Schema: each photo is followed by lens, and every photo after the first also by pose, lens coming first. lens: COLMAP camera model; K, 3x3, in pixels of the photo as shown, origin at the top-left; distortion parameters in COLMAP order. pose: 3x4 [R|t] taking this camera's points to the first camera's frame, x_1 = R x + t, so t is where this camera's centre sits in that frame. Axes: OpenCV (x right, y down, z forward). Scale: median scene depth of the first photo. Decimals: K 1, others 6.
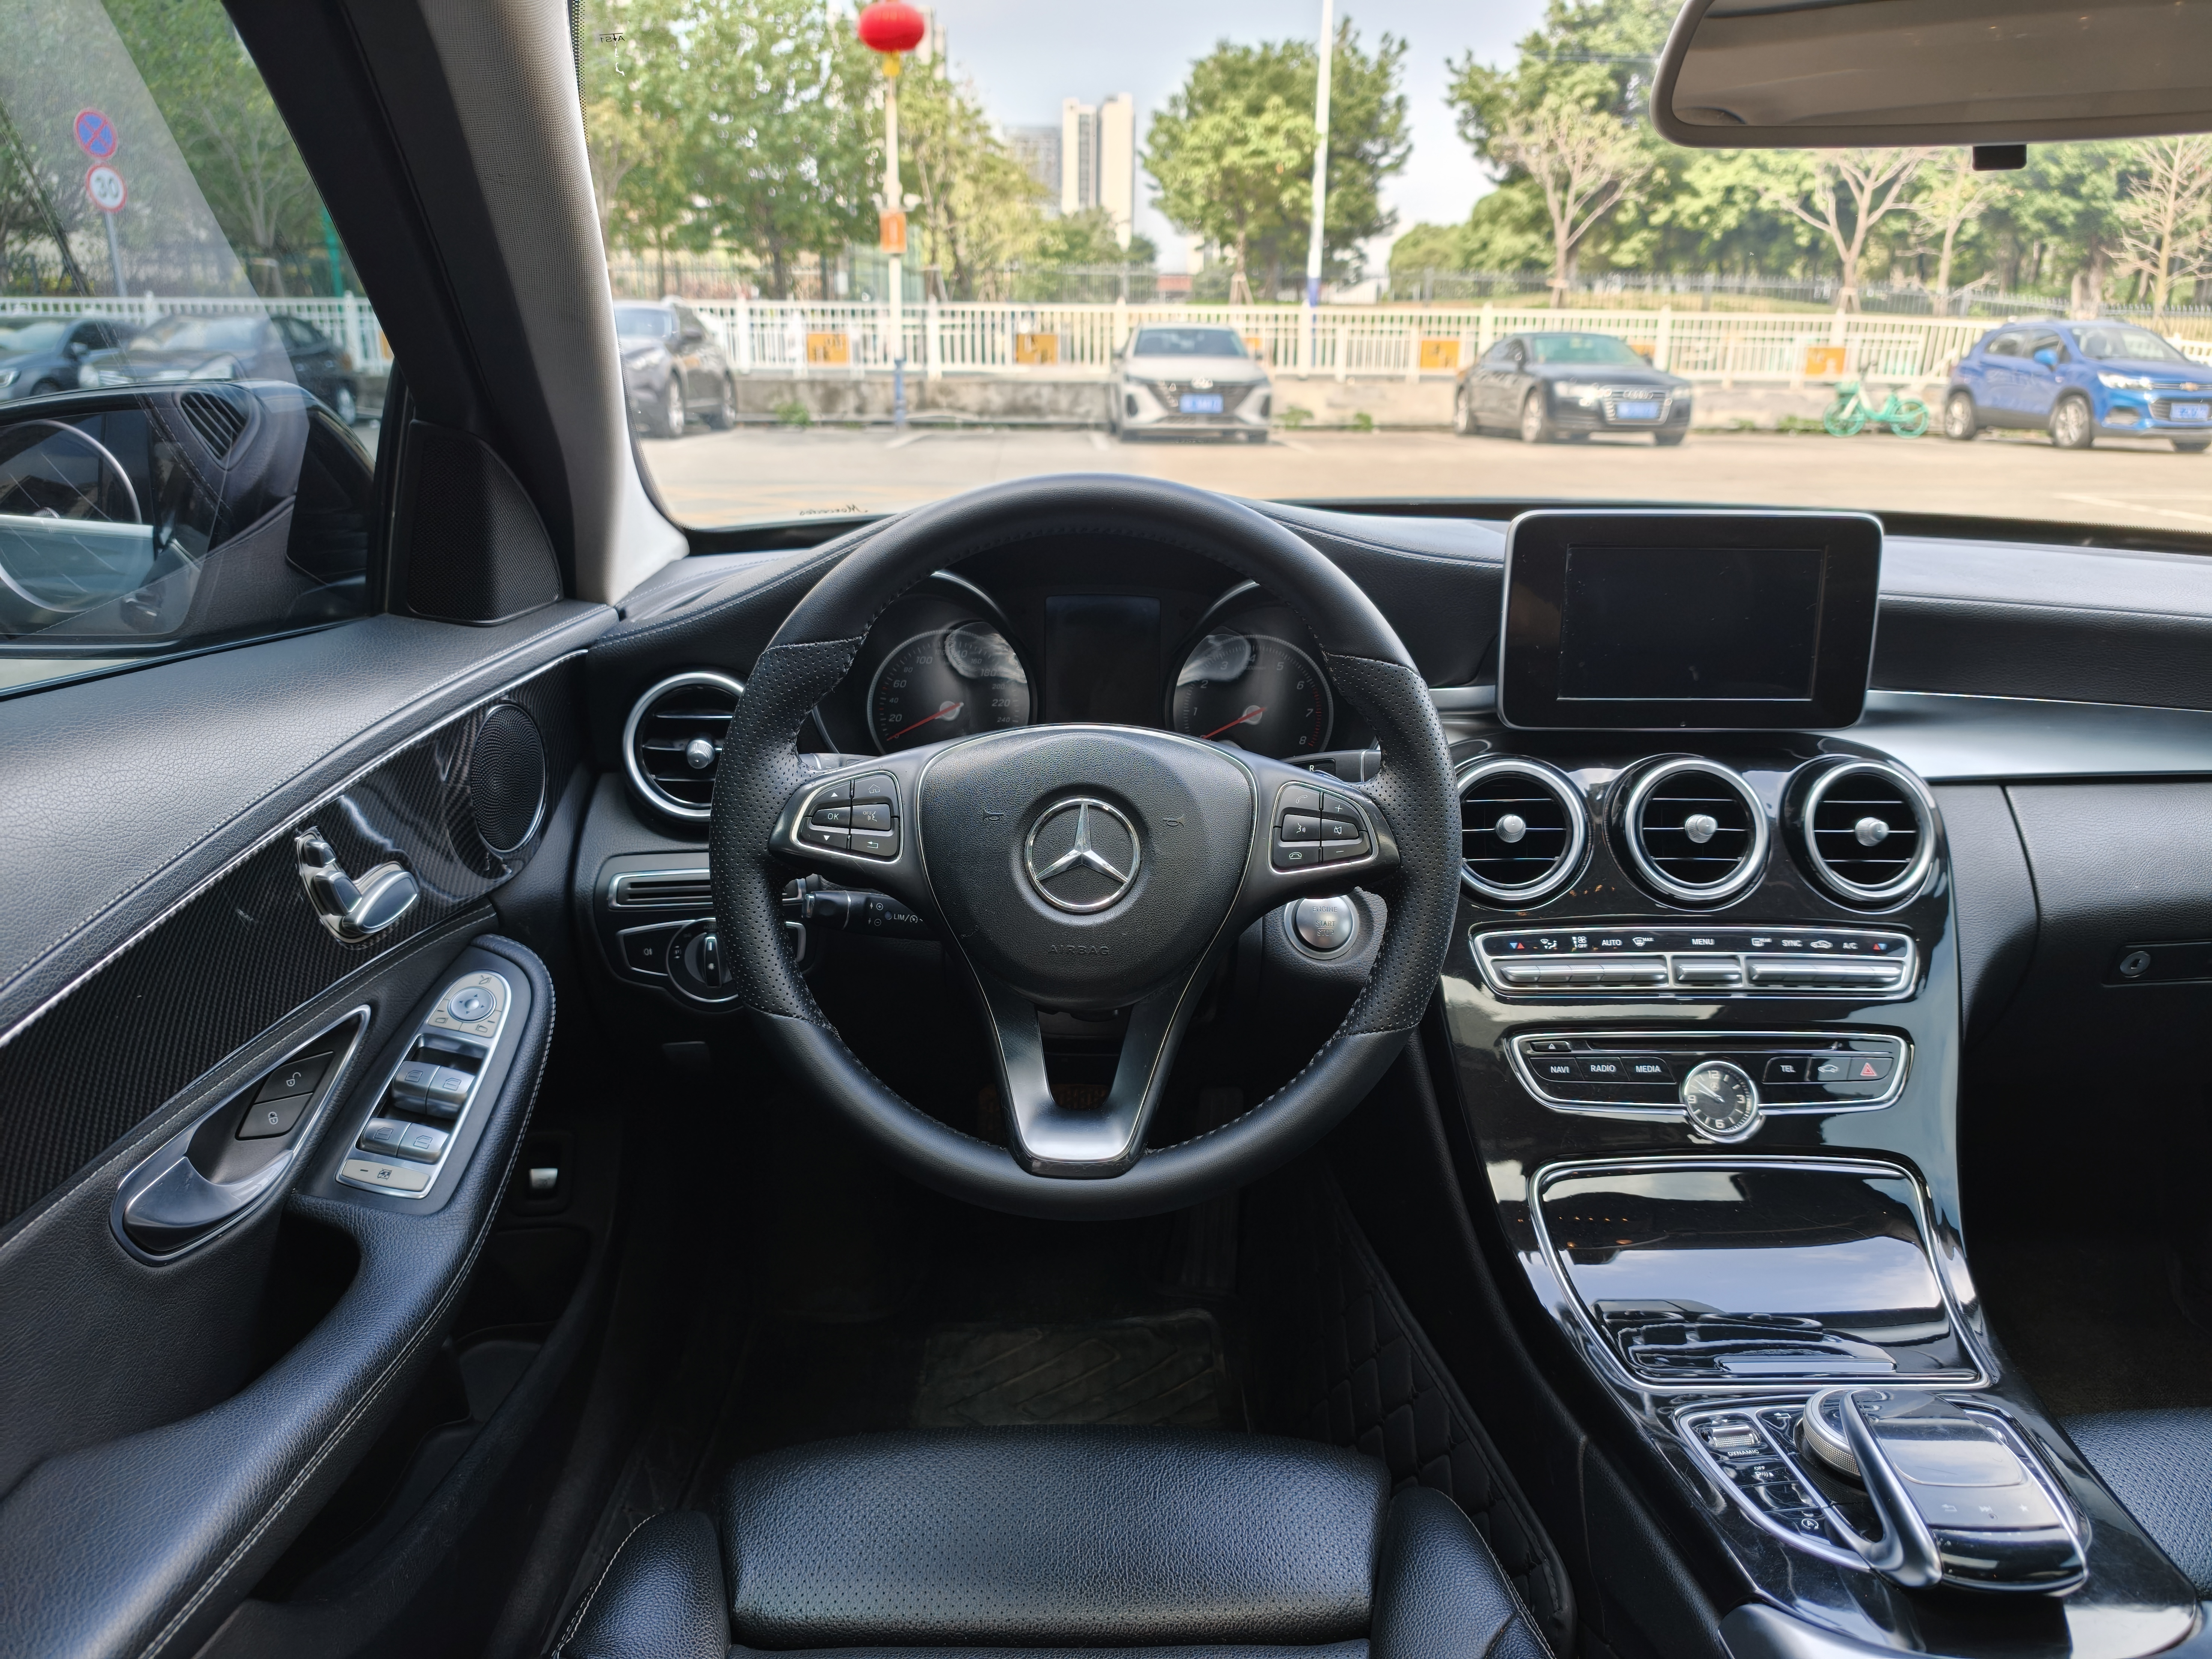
lens RADIAL K [[1539.4, 0, 1126.2], [0, 1539.4, 825.9], [0, 0, 1]] dist [-0.004712, -0.009102]
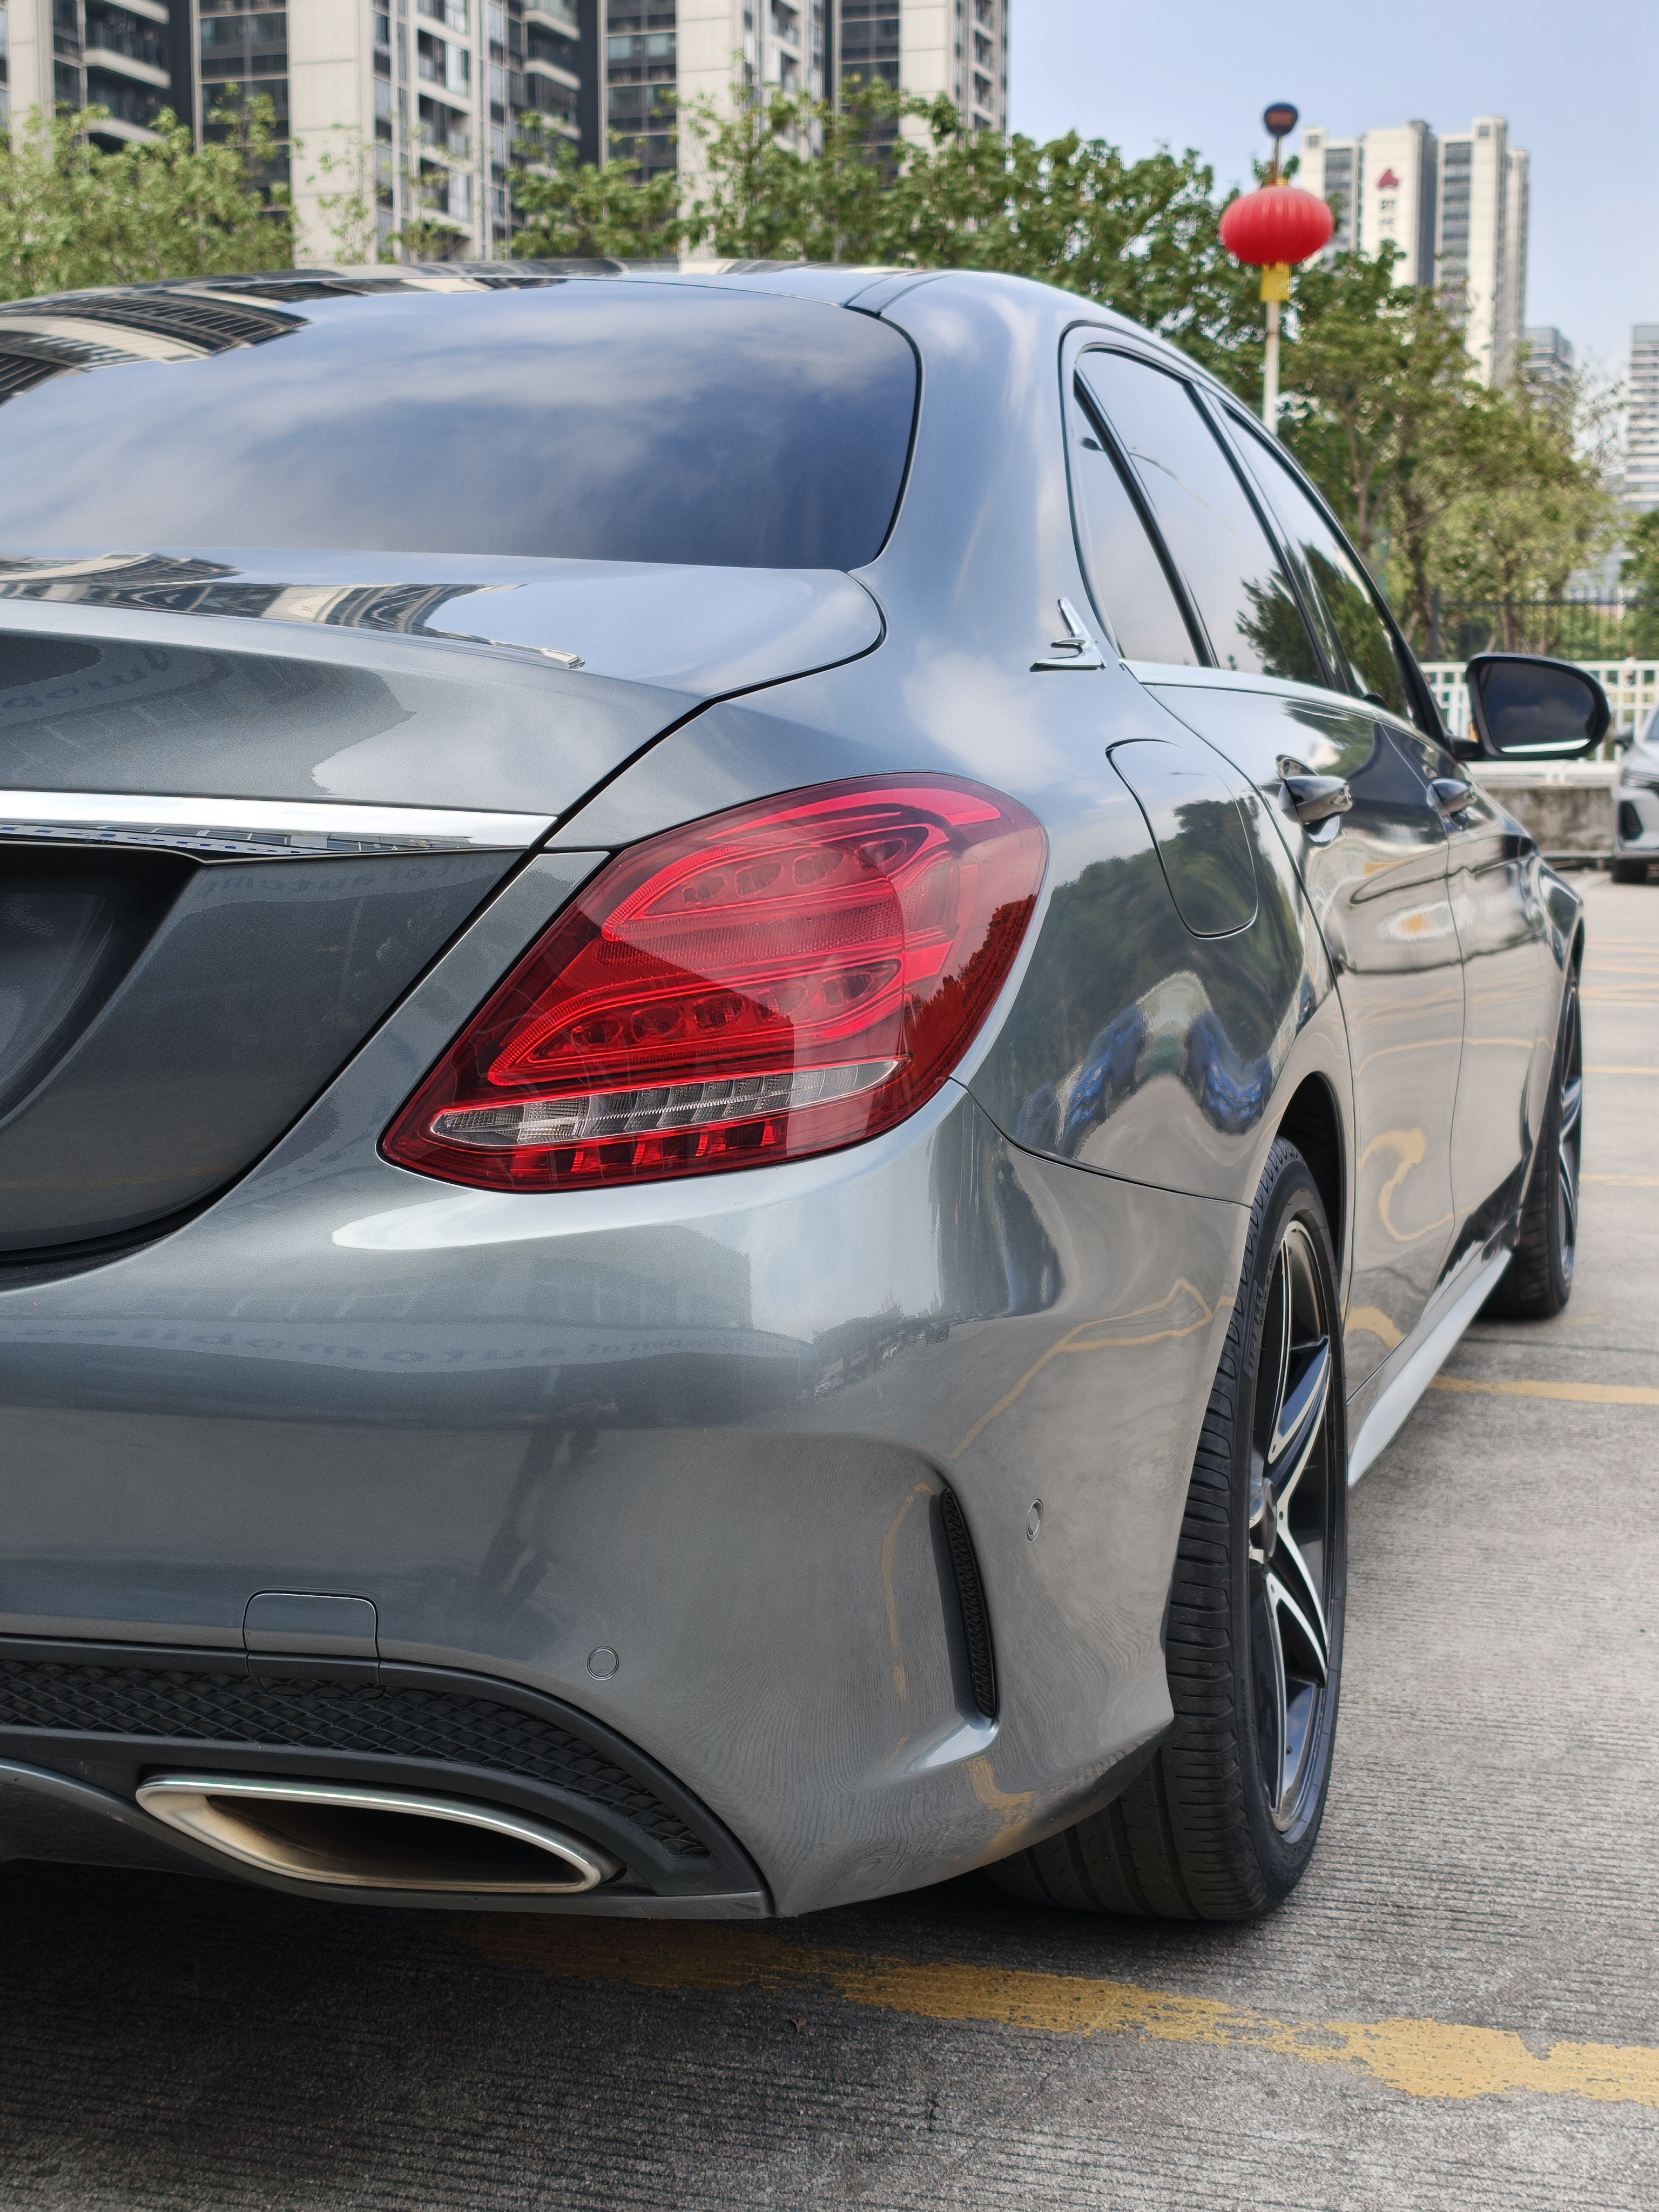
lens RADIAL K [[3168.3, 0, 829.9], [0, 3168.3, 1140.9], [0, 0, 1]] dist [0.071116, 0.000000]
pose [[0.949037, 0.030039, -0.313731, 0.055118], [-0.086082, 0.982303, -0.166345, 0.039649], [0.303182, 0.184875, 0.934827, -0.106766]]
